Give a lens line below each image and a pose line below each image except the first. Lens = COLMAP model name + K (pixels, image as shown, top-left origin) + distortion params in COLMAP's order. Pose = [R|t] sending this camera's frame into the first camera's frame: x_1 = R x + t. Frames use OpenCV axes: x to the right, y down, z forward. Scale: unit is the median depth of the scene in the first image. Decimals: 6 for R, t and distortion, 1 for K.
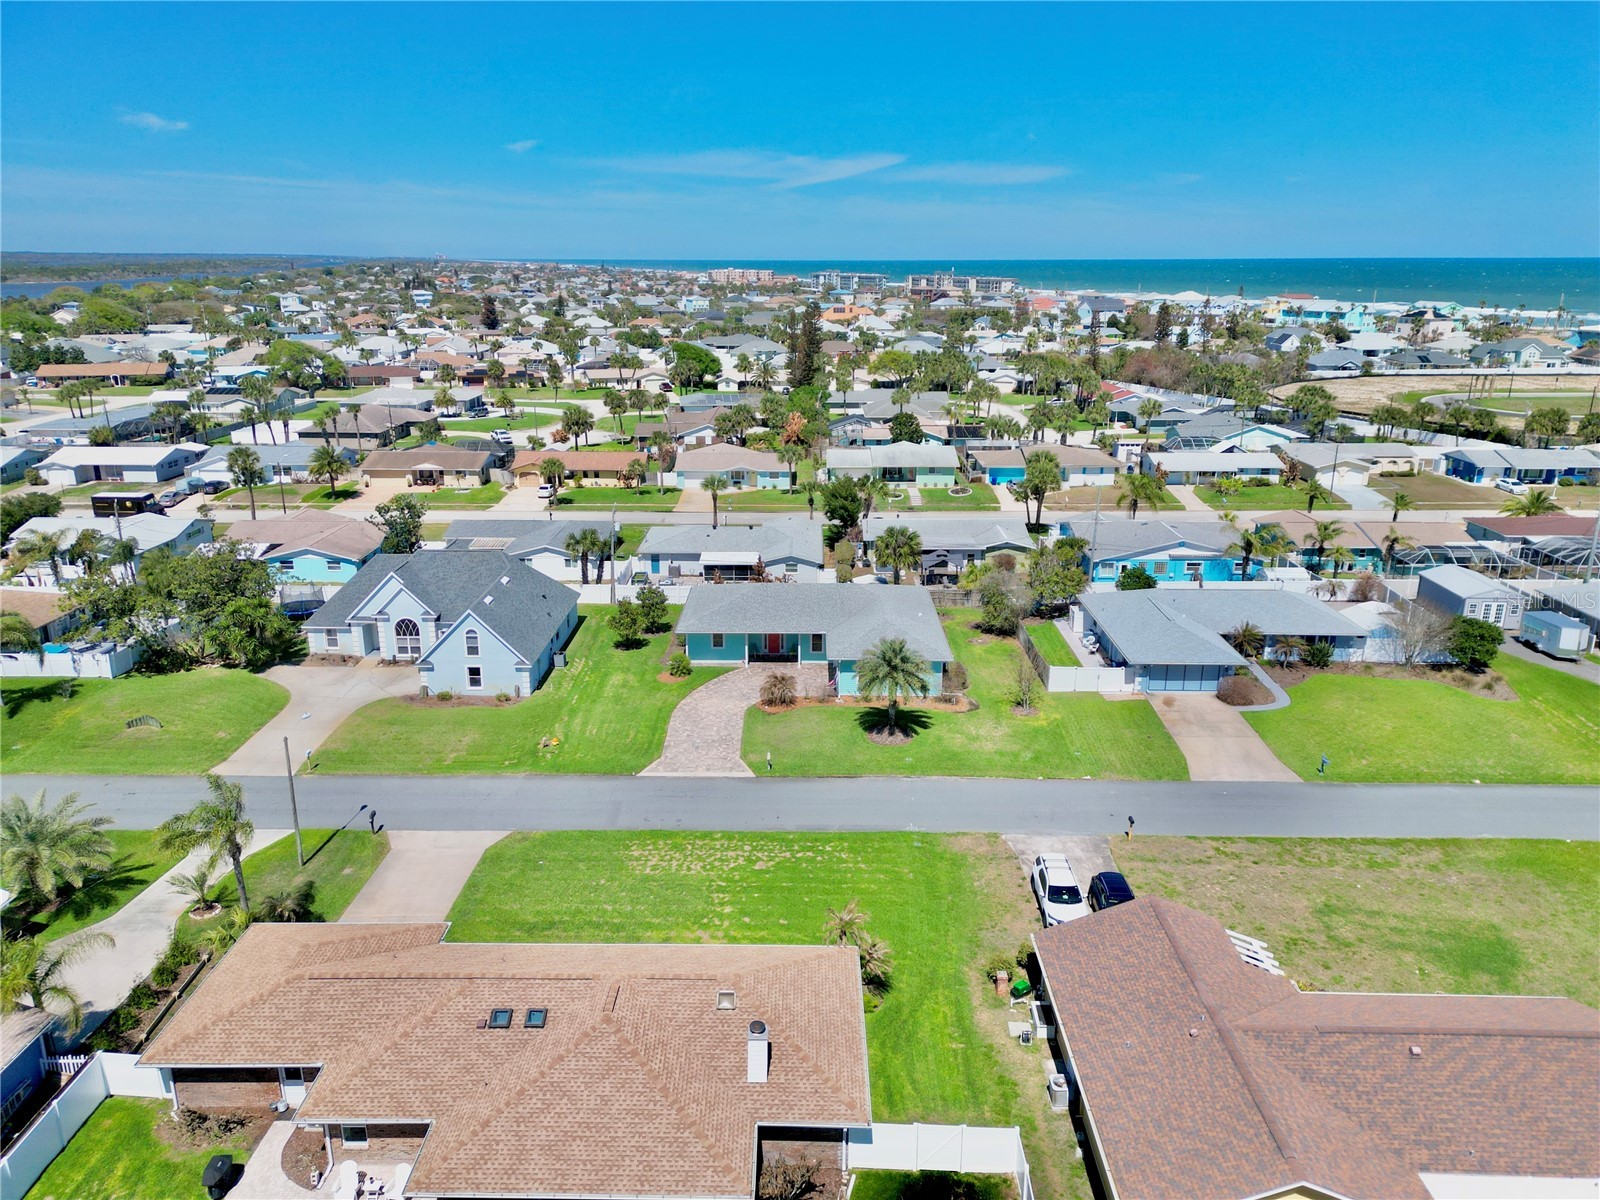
lens RADIAL K [[1106.0, 0, 792.7], [0, 1106.0, 596.1], [0, 0, 1]] dist [0.091613, -0.095789]
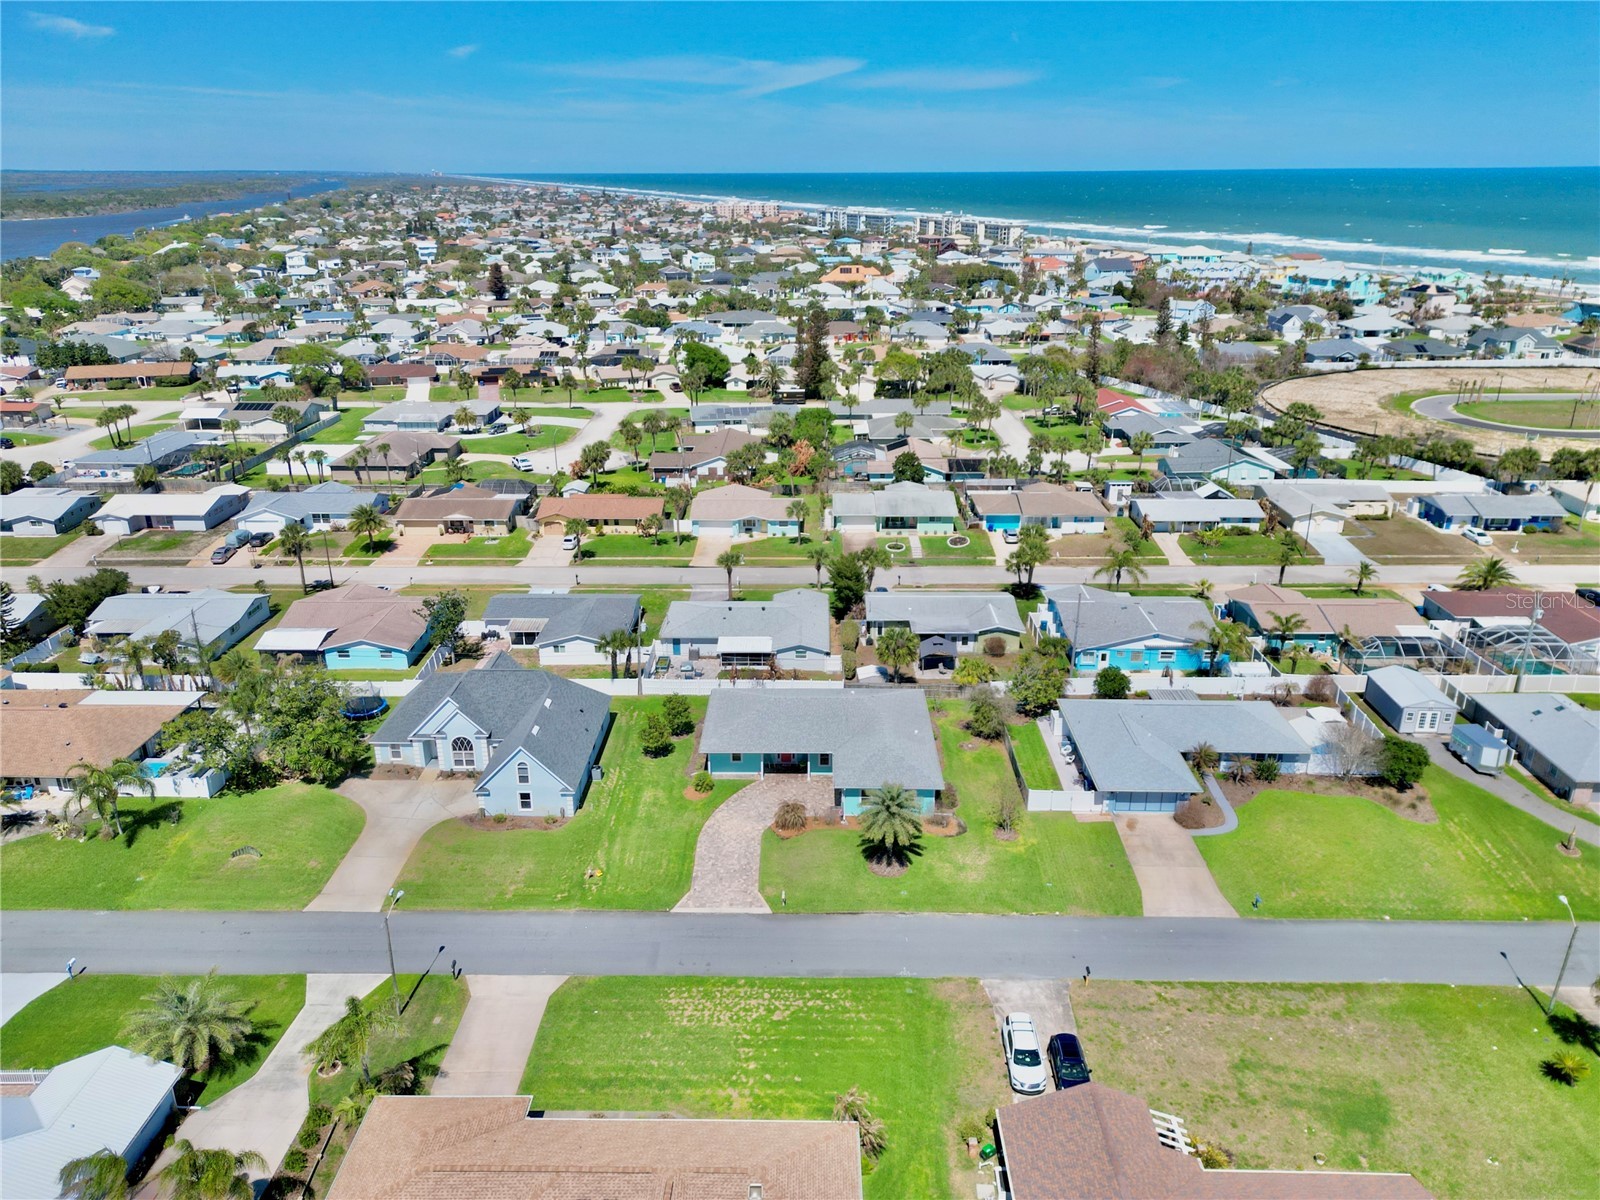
lens RADIAL K [[1112.6, 0, 792.7], [0, 1112.6, 598.6], [0, 0, 1]] dist [0.076301, -0.077925]
pose [[0.999974, -0.003627, -0.006208, -0.002205], [0.004055, 0.997512, 0.070381, -0.164616], [0.005937, -0.070404, 0.997501, -0.100794]]
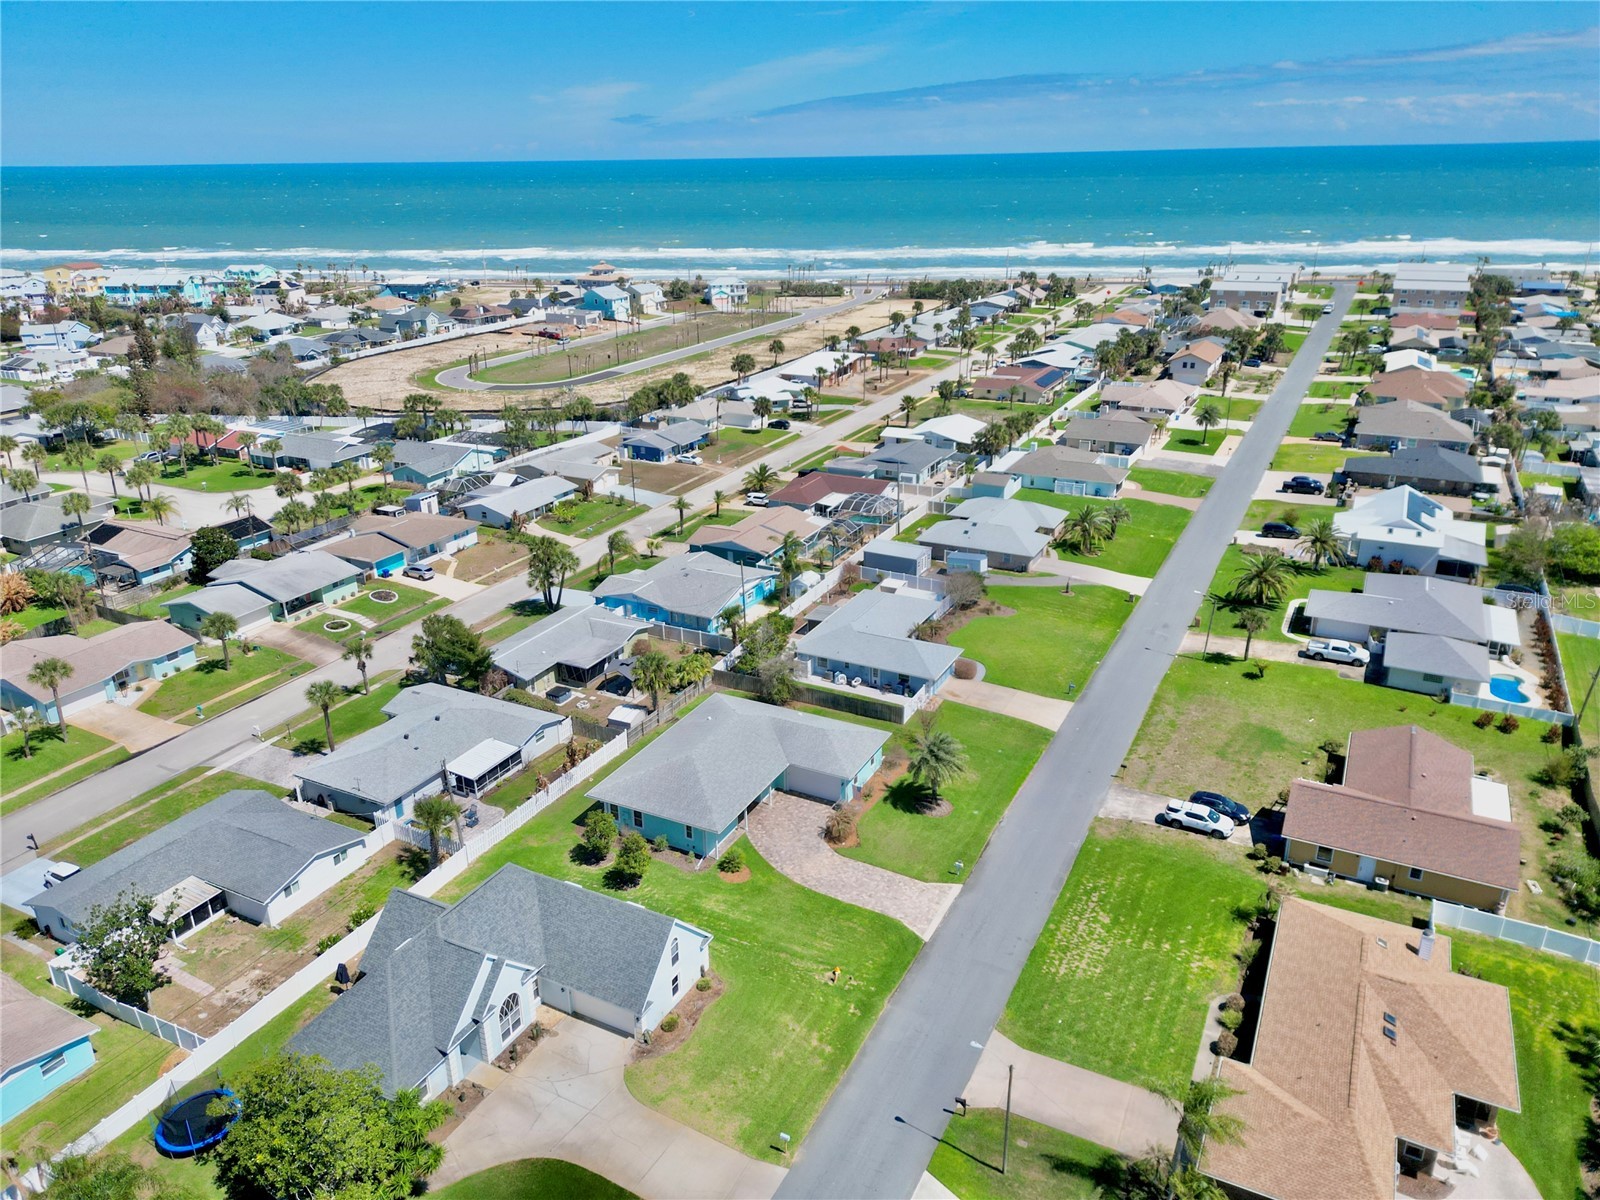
lens RADIAL K [[1116.6, 0, 794.2], [0, 1116.6, 597.6], [0, 0, 1]] dist [0.066372, -0.067145]
pose [[0.446503, -0.335712, 0.829417, -0.683329], [0.273876, 0.933736, 0.230499, -0.308904], [-0.851838, 0.124239, 0.508859, 0.321201]]
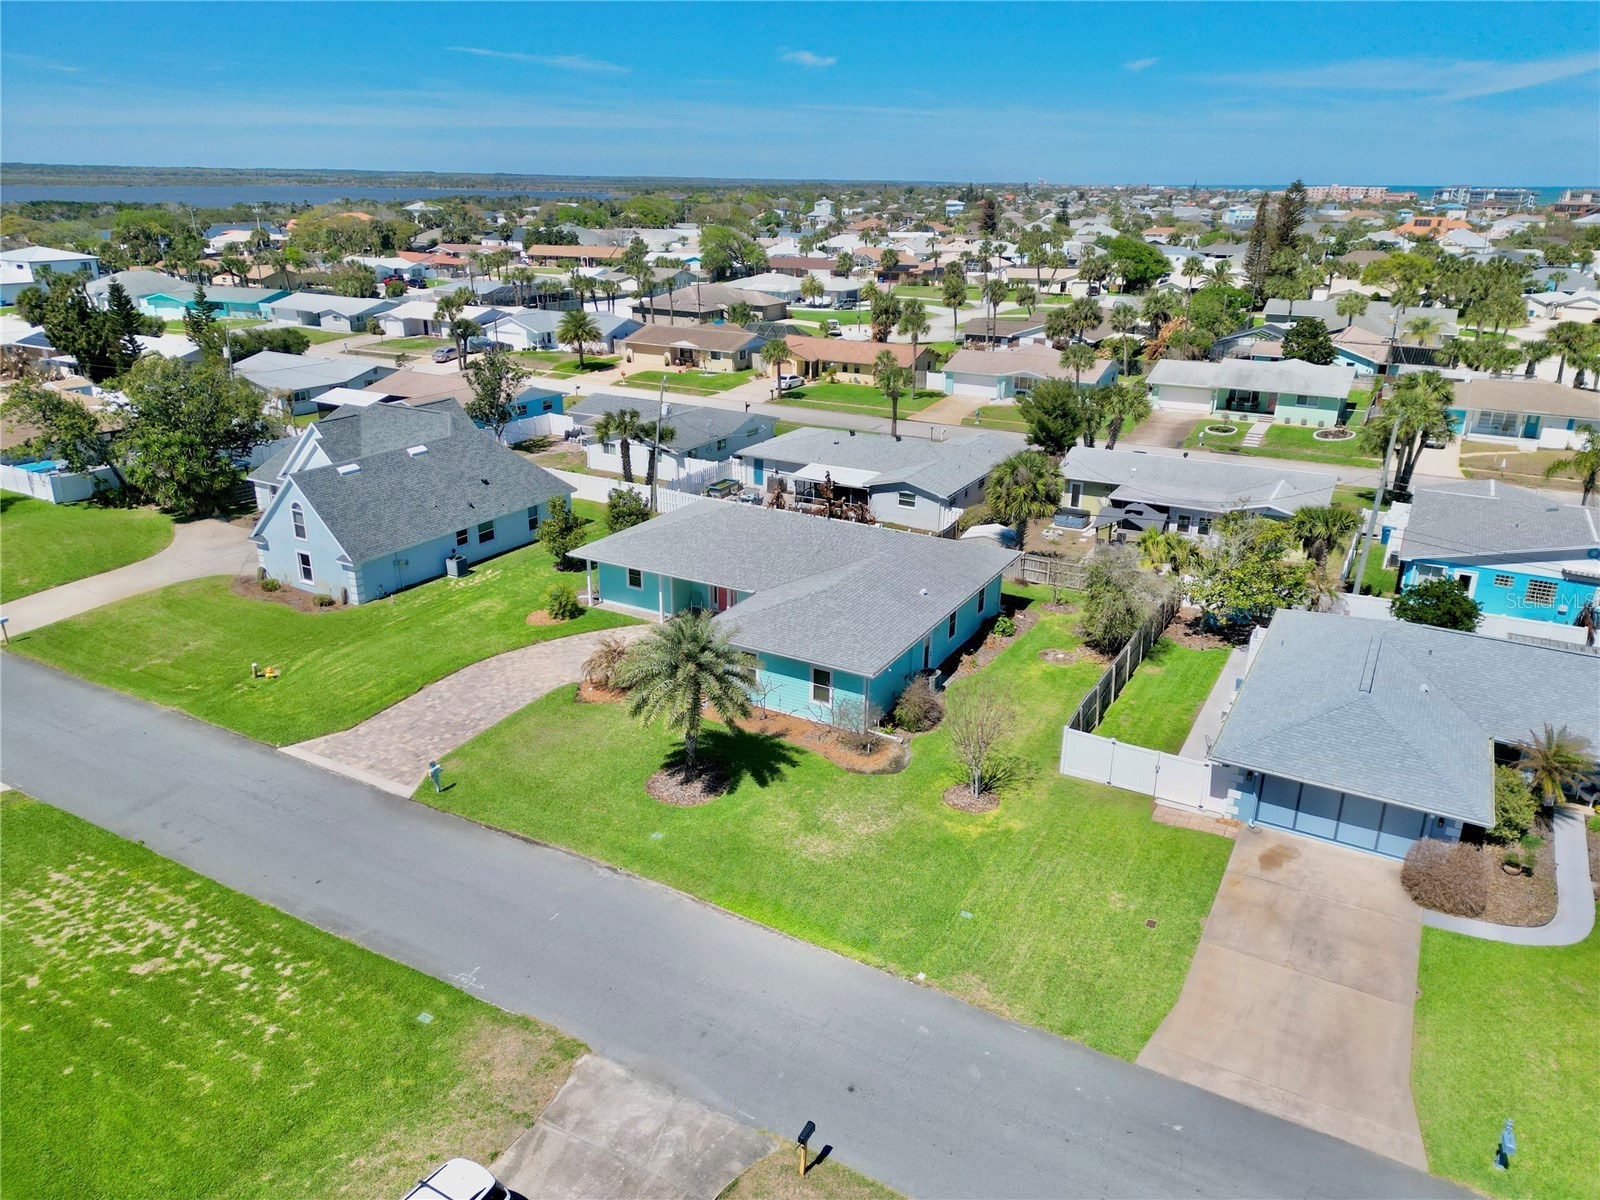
lens RADIAL K [[1112.6, 0, 792.7], [0, 1112.6, 598.6], [0, 0, 1]] dist [0.076301, -0.077925]
pose [[0.877281, 0.175379, -0.446790, 0.264076], [-0.148526, 0.984358, 0.094758, -0.020748], [0.456420, -0.016769, 0.889607, 0.365267]]
